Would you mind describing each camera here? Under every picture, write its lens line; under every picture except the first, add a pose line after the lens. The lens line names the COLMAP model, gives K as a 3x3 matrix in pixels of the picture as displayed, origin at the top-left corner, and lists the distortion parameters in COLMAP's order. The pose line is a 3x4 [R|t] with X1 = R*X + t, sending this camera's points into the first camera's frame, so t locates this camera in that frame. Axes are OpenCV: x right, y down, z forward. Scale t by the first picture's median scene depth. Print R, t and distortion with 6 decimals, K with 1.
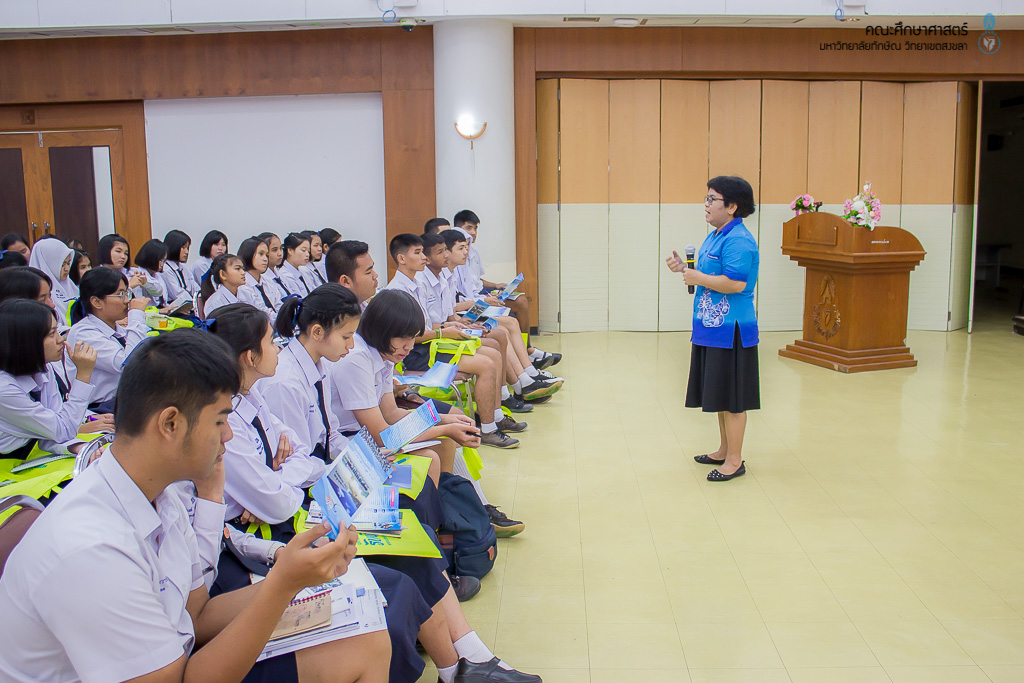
lens RADIAL K [[887.1, 0, 492.7], [0, 887.1, 352.4], [0, 0, 1]] dist [-0.122069, 0.086814]
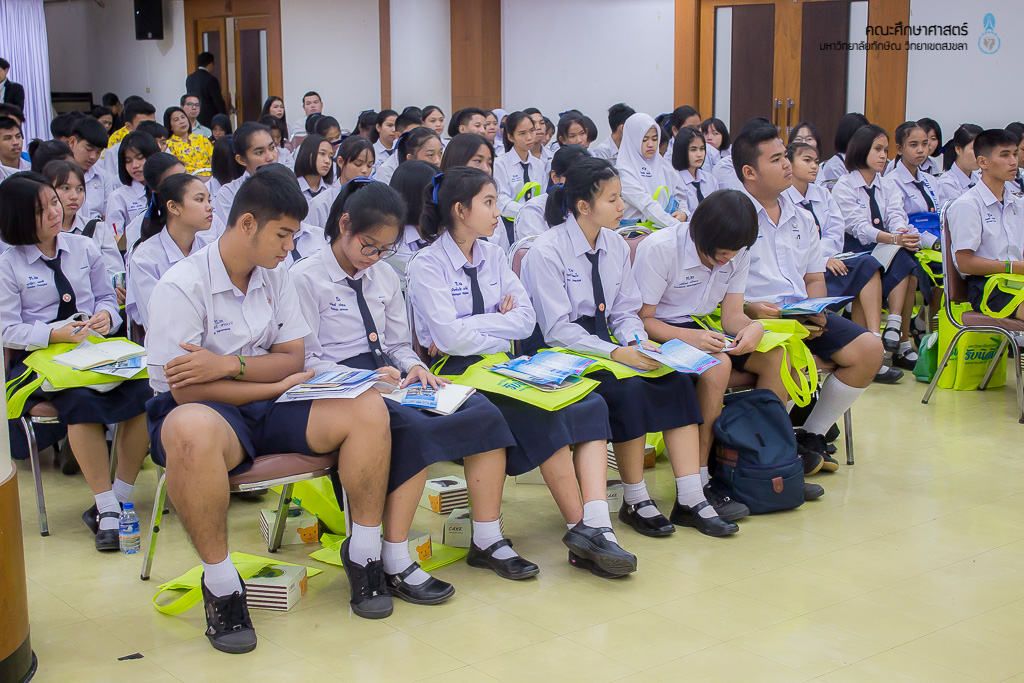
lens RADIAL K [[1459.1, 0, 522.7], [0, 1459.1, 335.8], [0, 0, 1]] dist [0.039882, 0.000000]
pose [[0.643806, 0.153035, -0.749729, 0.406573], [-0.150905, 0.985947, 0.071668, 0.004817], [0.750161, 0.066997, 0.657852, -0.053761]]
